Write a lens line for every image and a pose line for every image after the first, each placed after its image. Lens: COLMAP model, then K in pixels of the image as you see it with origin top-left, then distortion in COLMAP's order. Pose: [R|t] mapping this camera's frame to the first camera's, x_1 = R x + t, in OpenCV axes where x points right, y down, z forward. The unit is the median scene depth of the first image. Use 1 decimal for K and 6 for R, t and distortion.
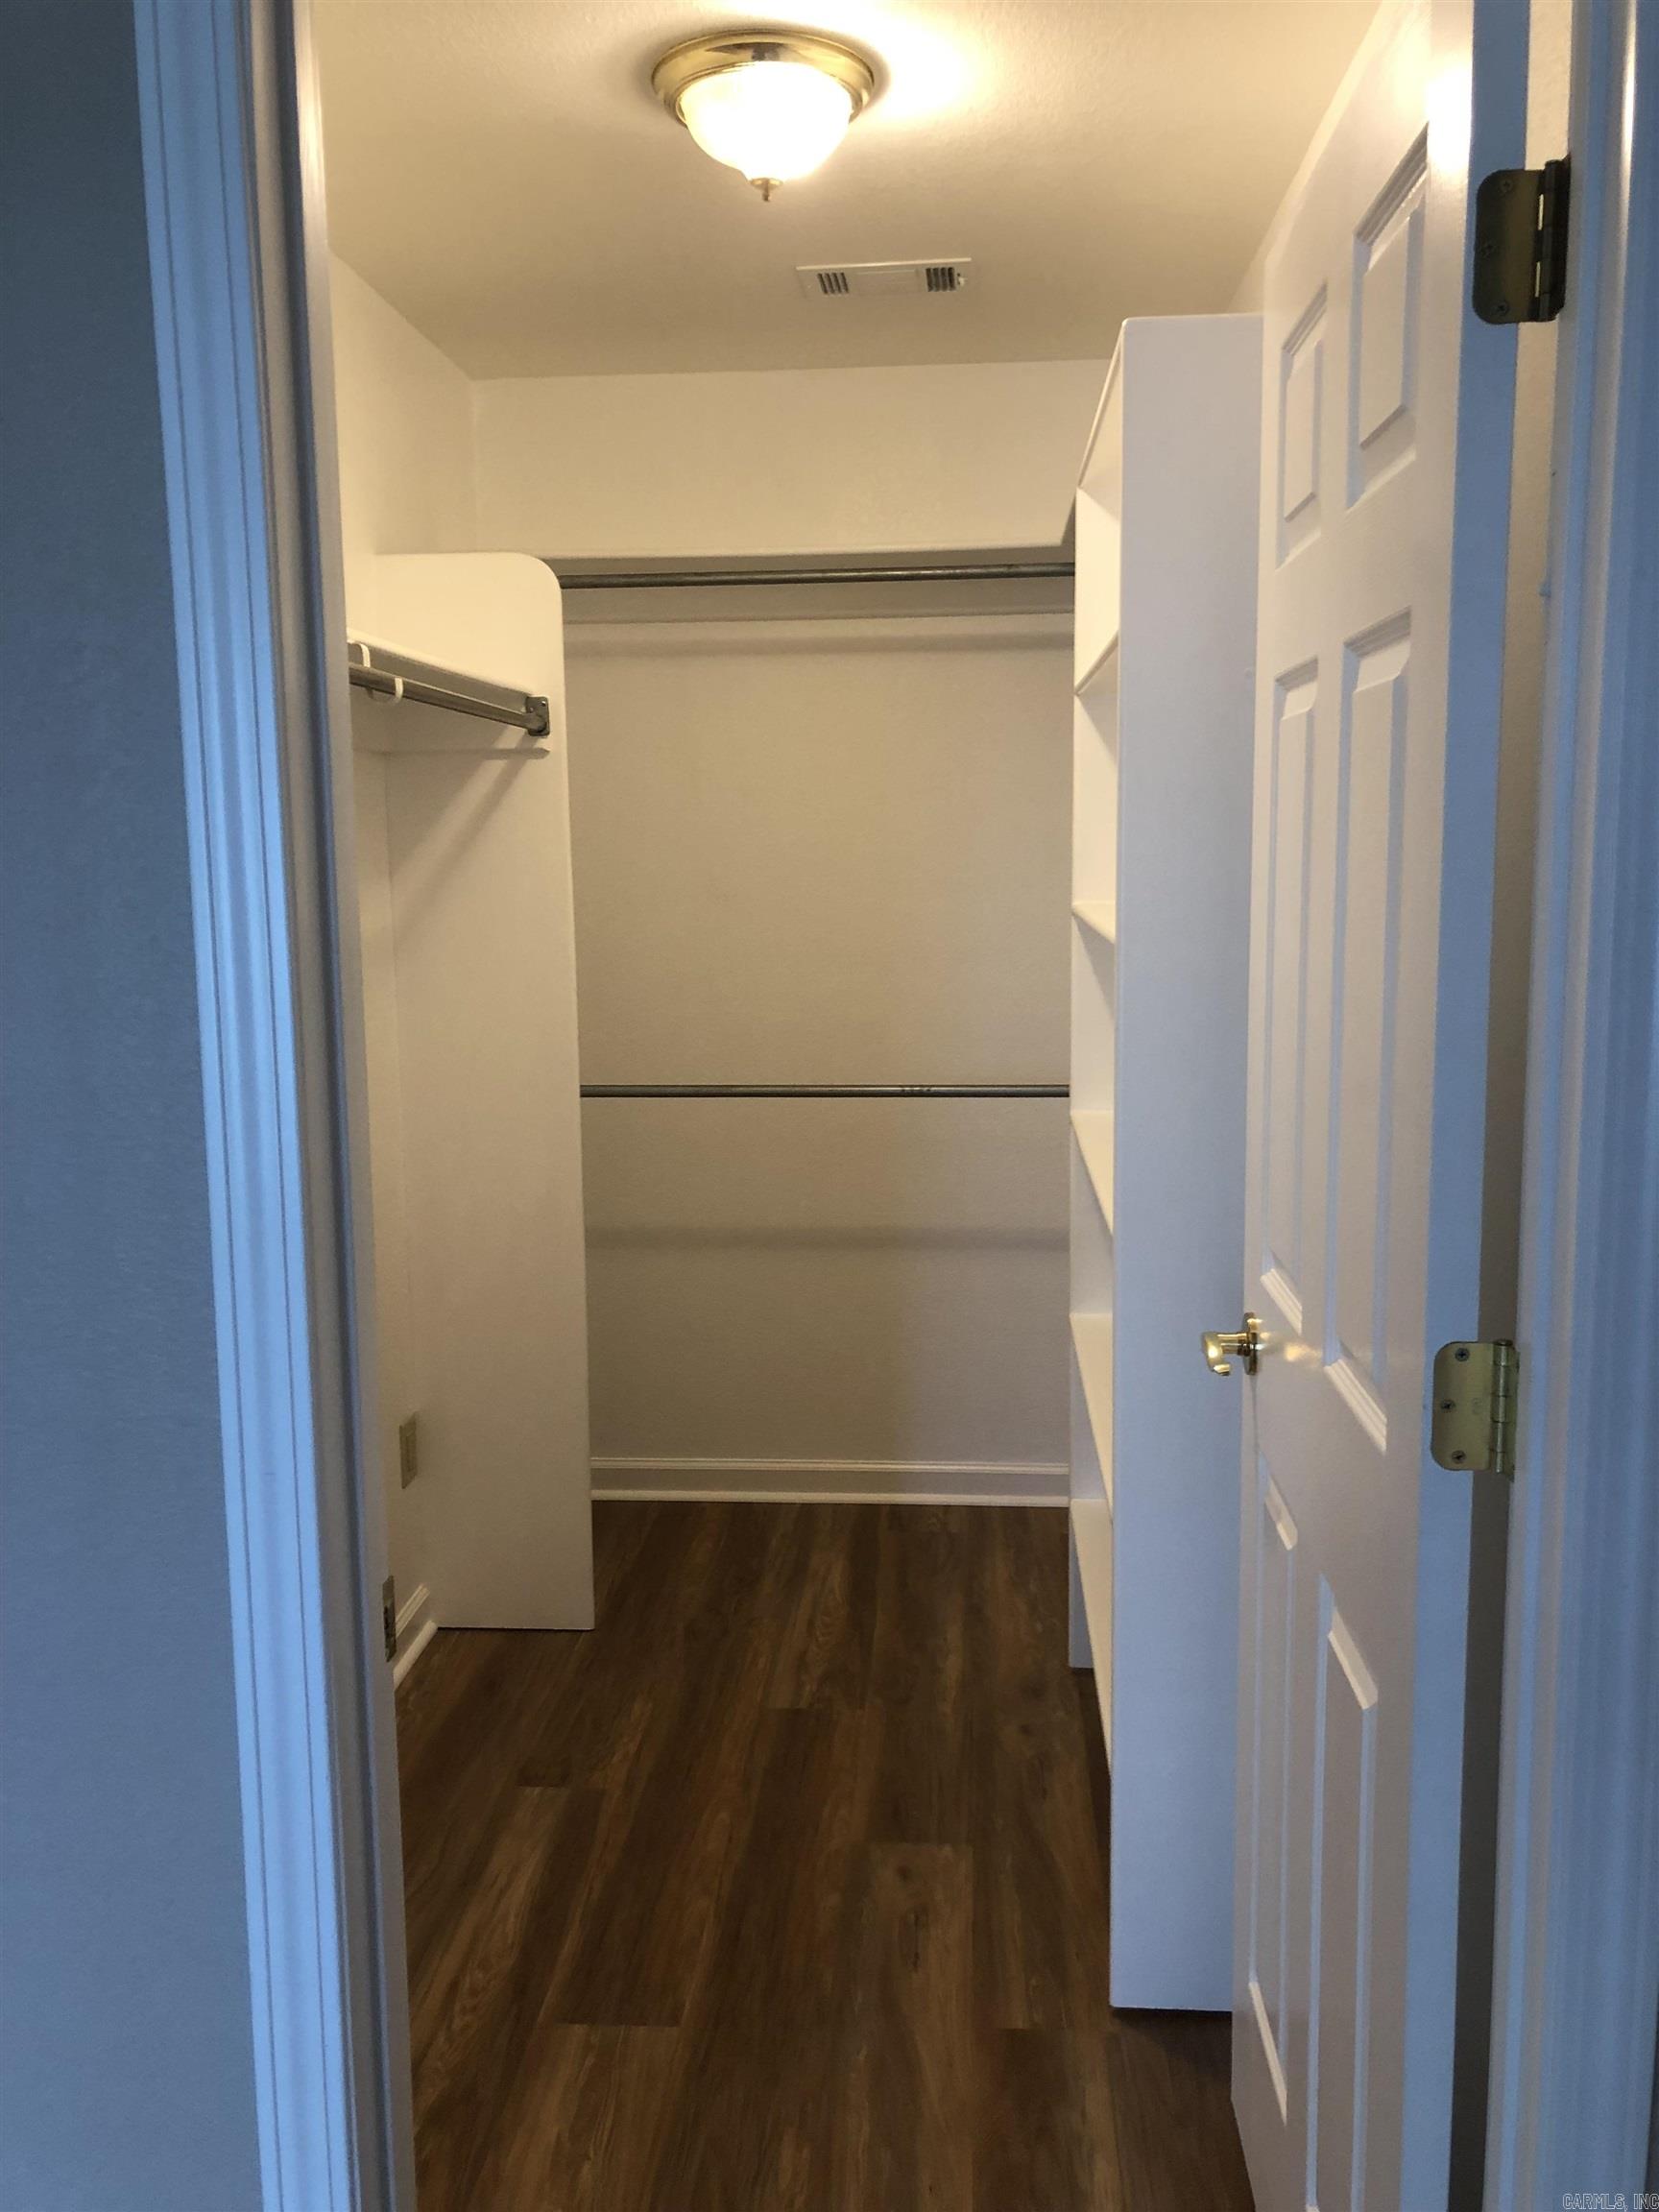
lens RADIAL K [[1807.1, 0, 829.5], [0, 1807.1, 1106.0], [0, 0, 1]] dist [-0.014091, -0.005509]
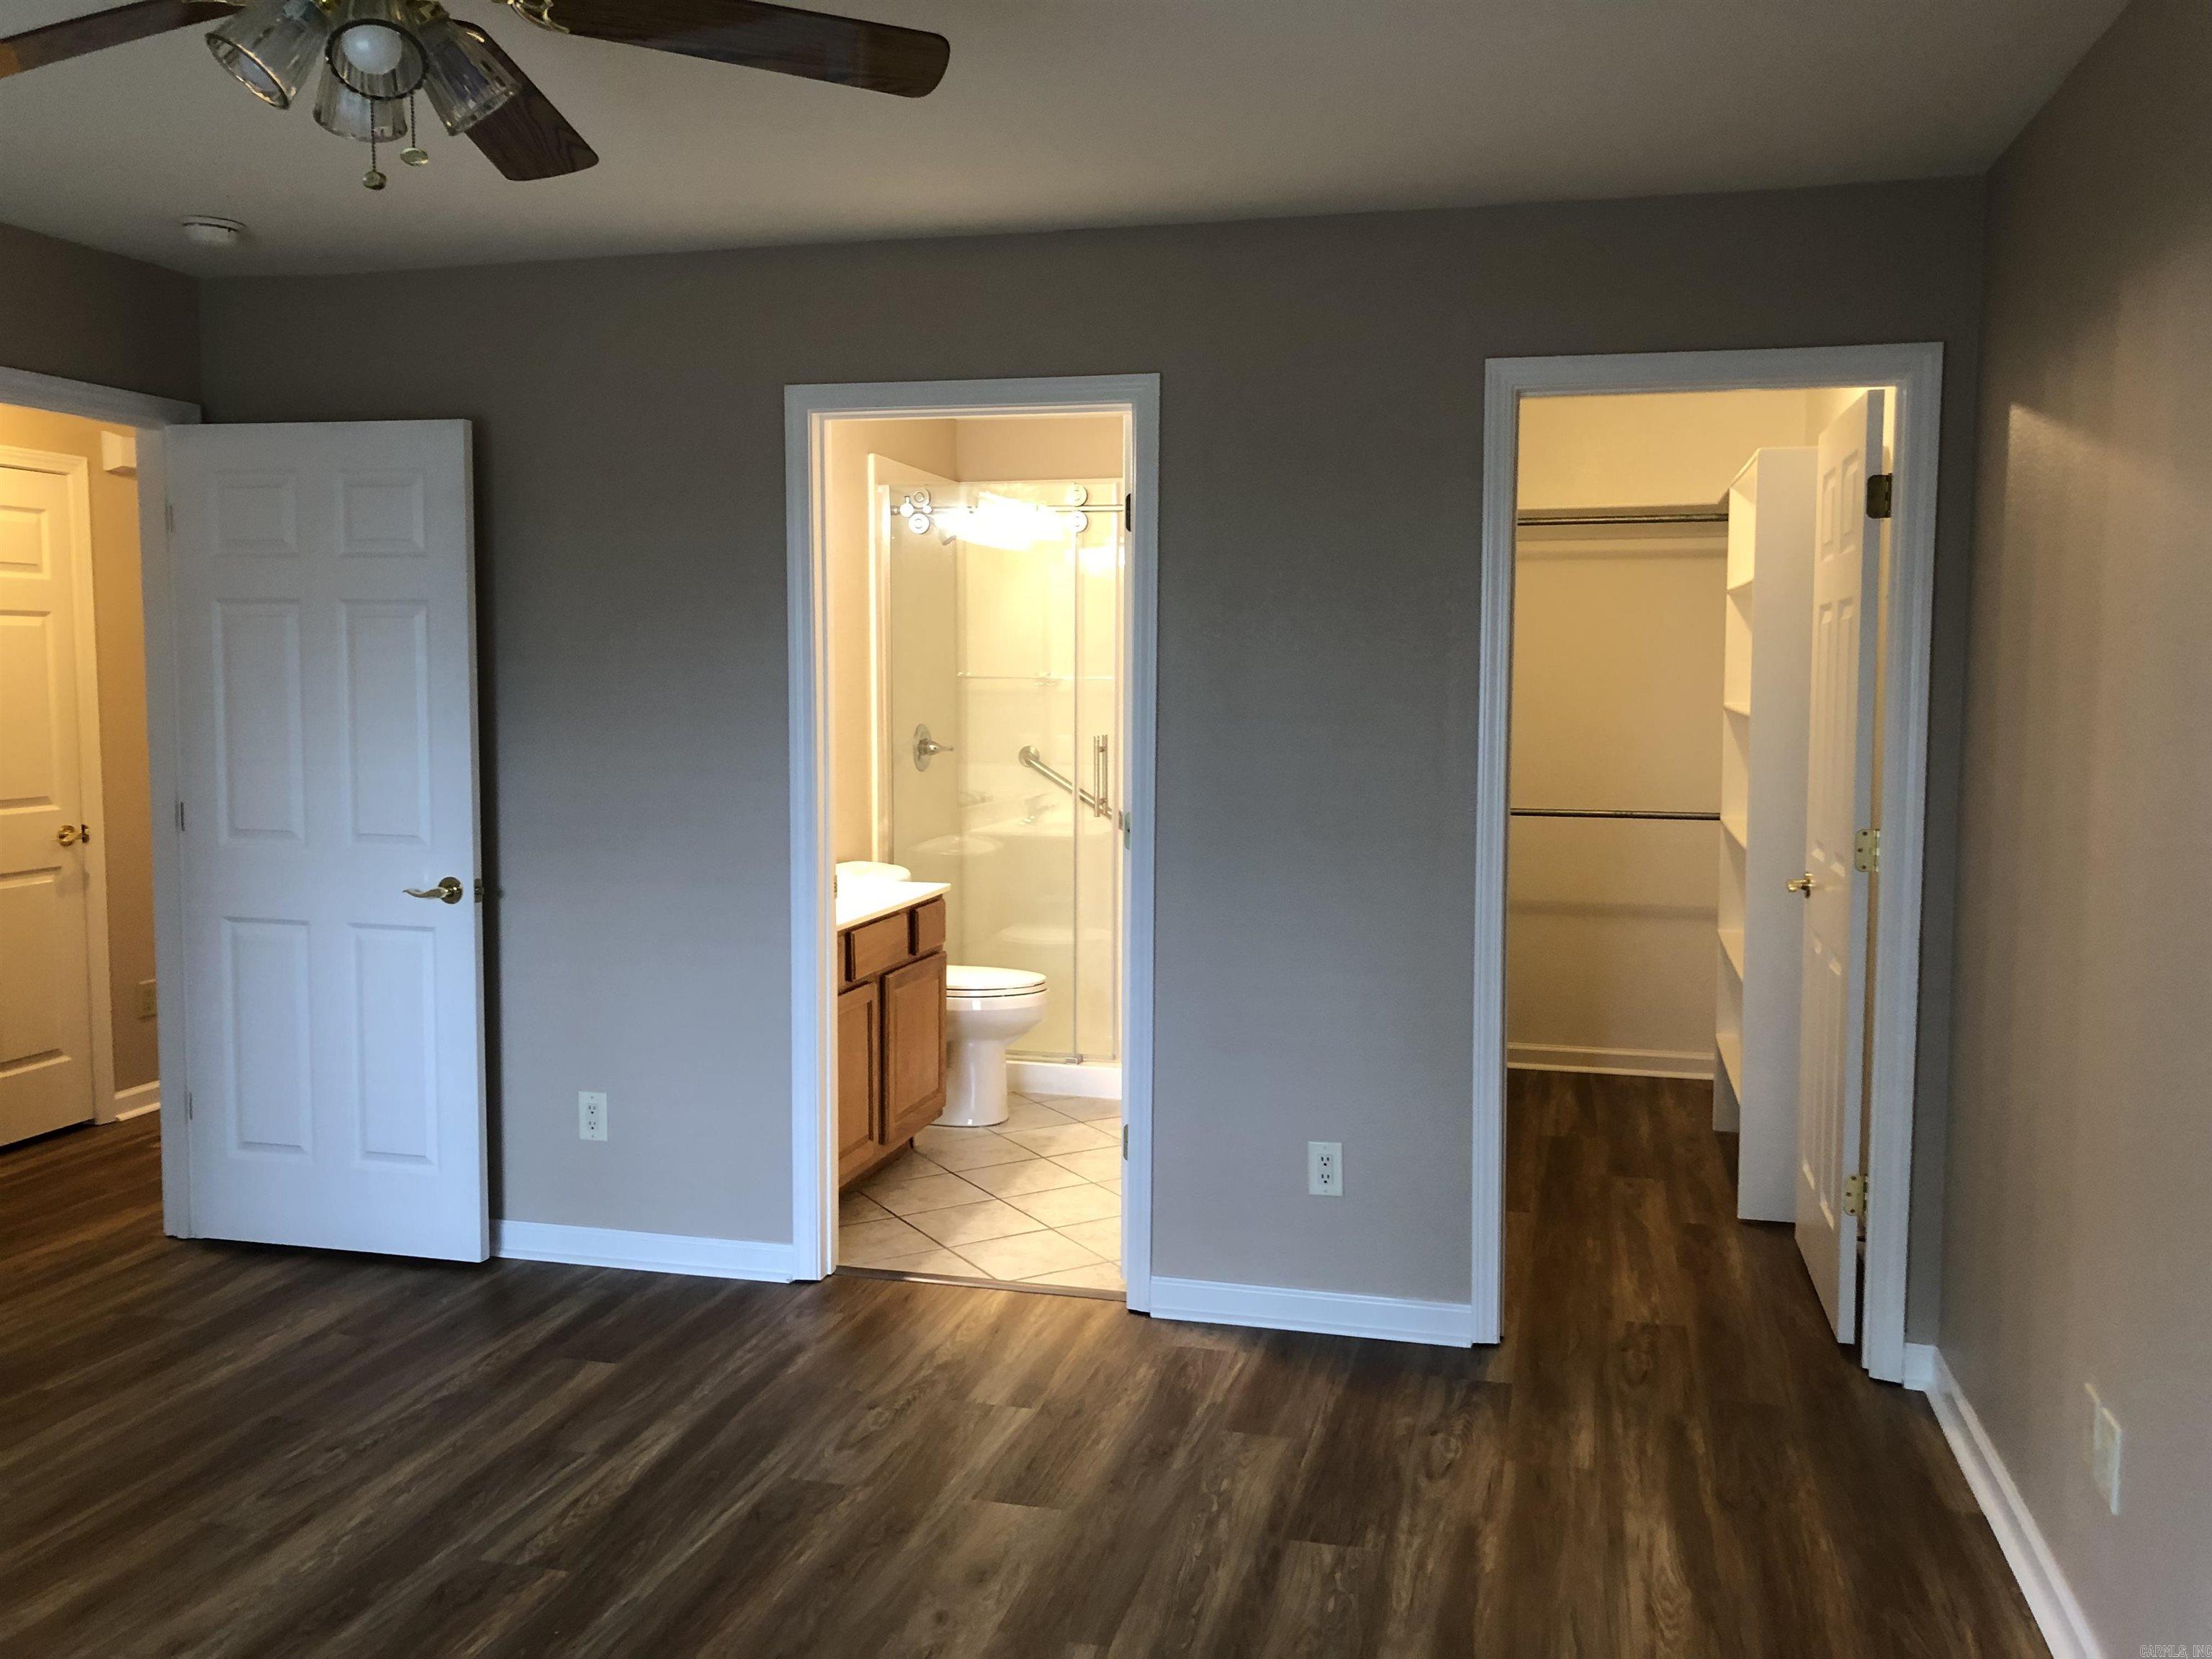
lens RADIAL K [[1807.1, 0, 1106.0], [0, 1807.1, 829.5], [0, 0, 1]] dist [-0.014091, -0.005509]
pose [[0.983223, 0.026869, -0.180419, -0.177068], [-0.036492, 0.998071, -0.050227, 0.155596], [0.178721, 0.055968, 0.982307, -1.074844]]
